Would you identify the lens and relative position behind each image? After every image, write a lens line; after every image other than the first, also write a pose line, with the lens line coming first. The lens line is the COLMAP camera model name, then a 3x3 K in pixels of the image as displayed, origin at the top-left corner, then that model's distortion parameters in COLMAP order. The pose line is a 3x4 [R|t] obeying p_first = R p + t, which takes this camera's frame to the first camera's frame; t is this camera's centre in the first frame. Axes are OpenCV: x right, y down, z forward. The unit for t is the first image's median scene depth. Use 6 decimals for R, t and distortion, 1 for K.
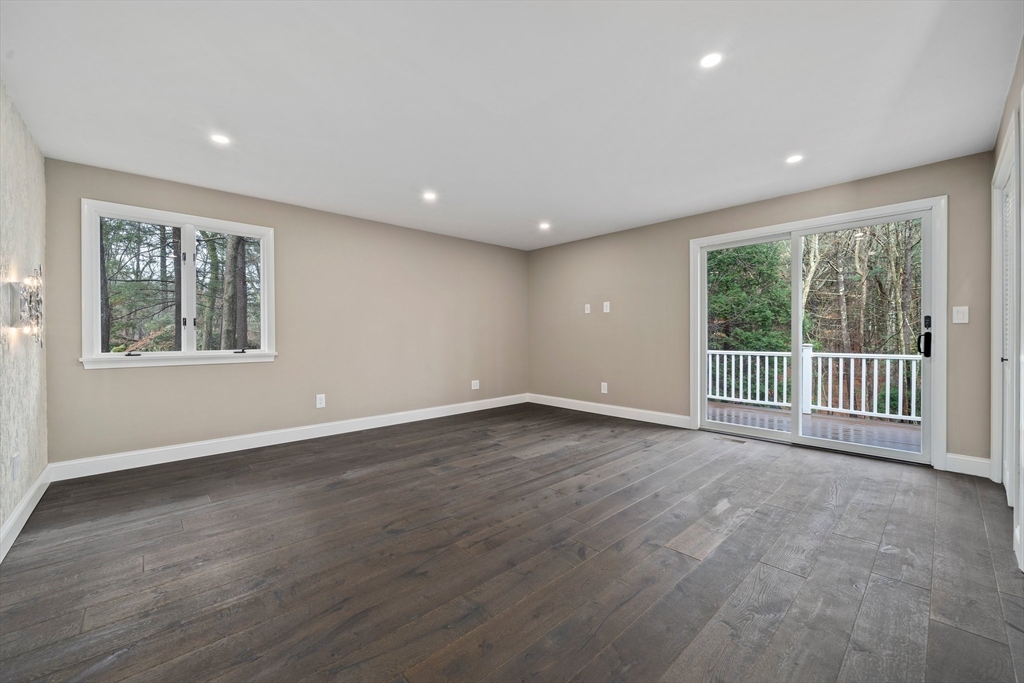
lens RADIAL K [[399.5, 0, 517.5], [0, 399.5, 334.8], [0, 0, 1]] dist [0.010855, 0.000191]
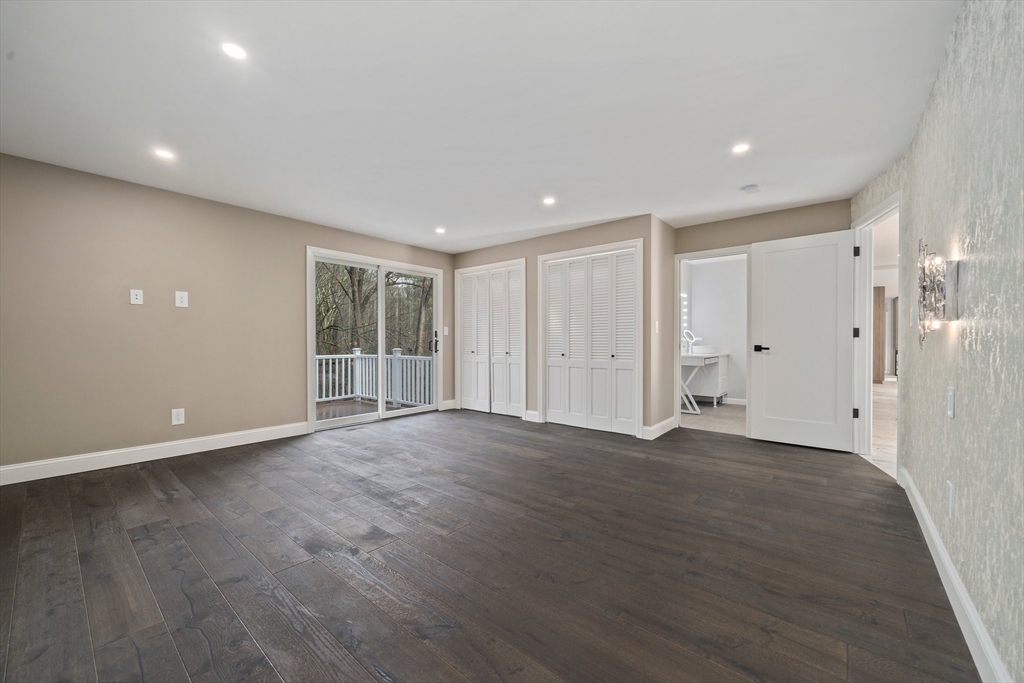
lens RADIAL K [[399.5, 0, 512.3], [0, 399.5, 346.6], [0, 0, 1]] dist [0.010855, 0.000191]
pose [[-0.113435, -0.005624, 0.993530, -0.658047], [0.002732, 0.999978, 0.005973, 0.011590], [-0.993542, 0.003392, -0.113417, 0.642198]]
